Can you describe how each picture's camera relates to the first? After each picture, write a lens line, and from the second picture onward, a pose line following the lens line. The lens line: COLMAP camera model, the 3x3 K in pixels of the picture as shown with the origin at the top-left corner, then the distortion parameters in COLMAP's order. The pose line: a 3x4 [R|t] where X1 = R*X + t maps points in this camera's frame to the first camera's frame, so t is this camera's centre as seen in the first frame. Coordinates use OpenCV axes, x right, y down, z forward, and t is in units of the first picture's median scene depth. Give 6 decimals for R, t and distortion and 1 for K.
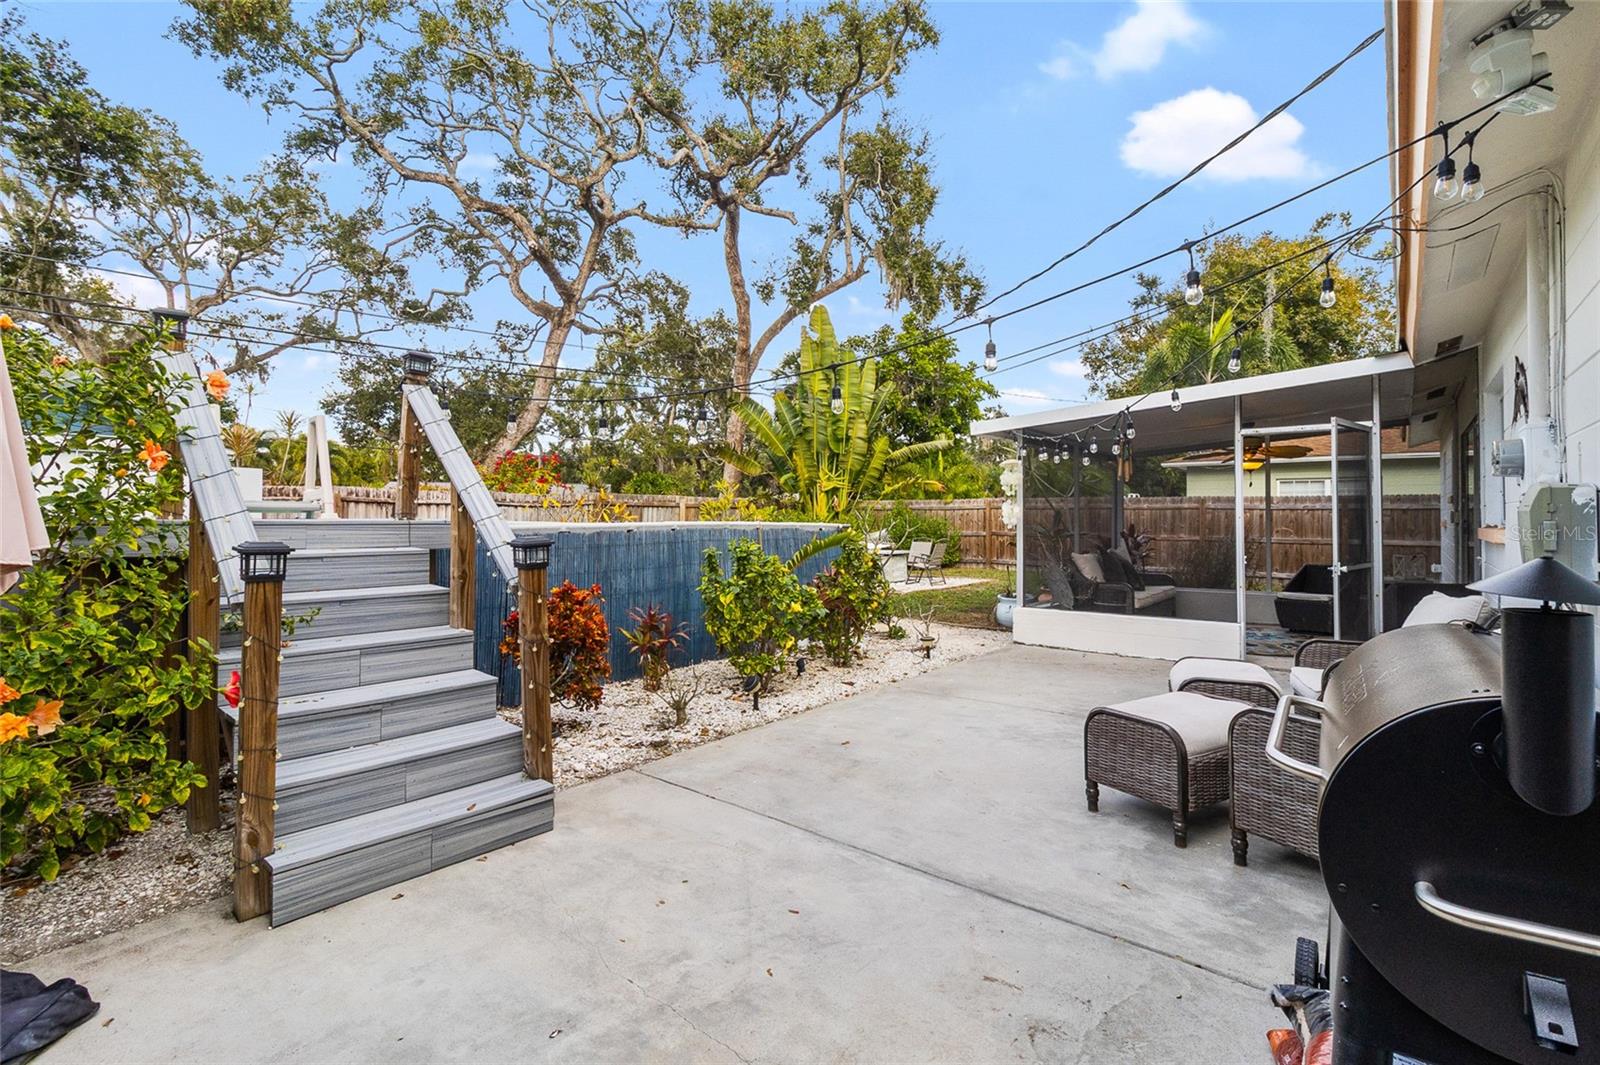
lens RADIAL K [[748.6, 0, 805.6], [0, 748.6, 463.2], [0, 0, 1]] dist [0.000448, 0.000258]
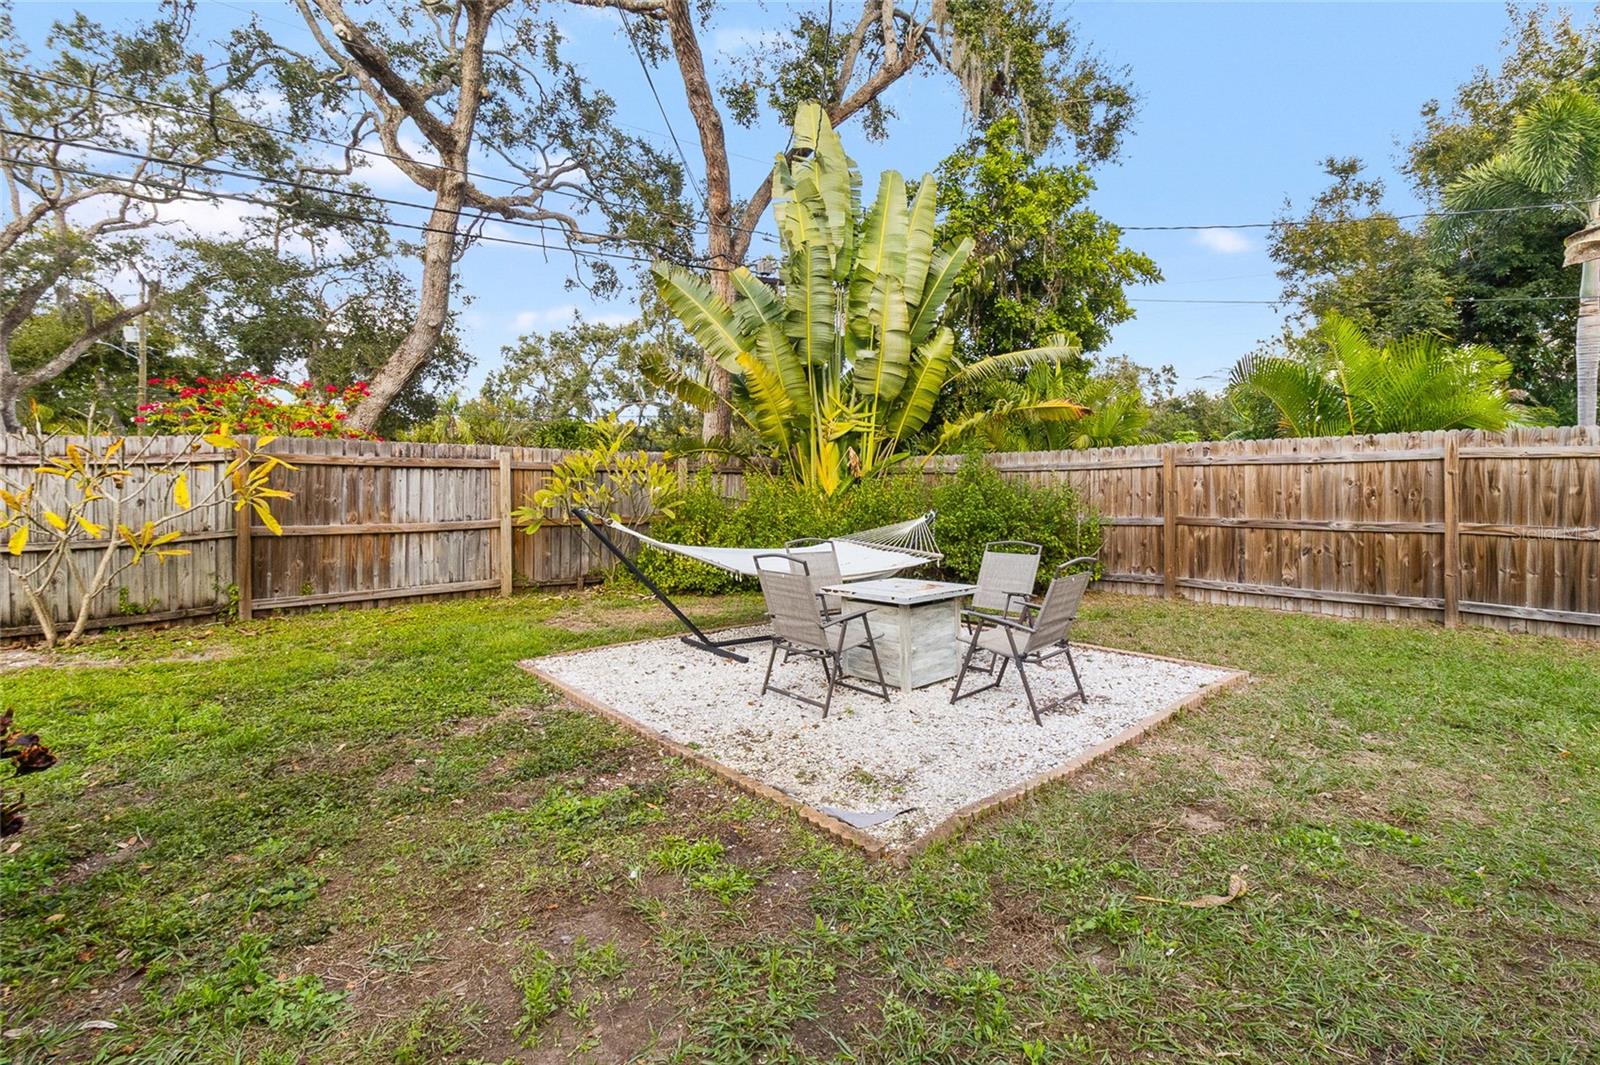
lens RADIAL K [[748.6, 0, 805.6], [0, 748.6, 463.2], [0, 0, 1]] dist [0.000448, 0.000258]
pose [[0.990036, -0.011935, -0.140308, 0.077969], [0.017489, 0.999109, 0.038415, 0.032489], [0.139724, -0.040486, 0.989362, 0.454343]]
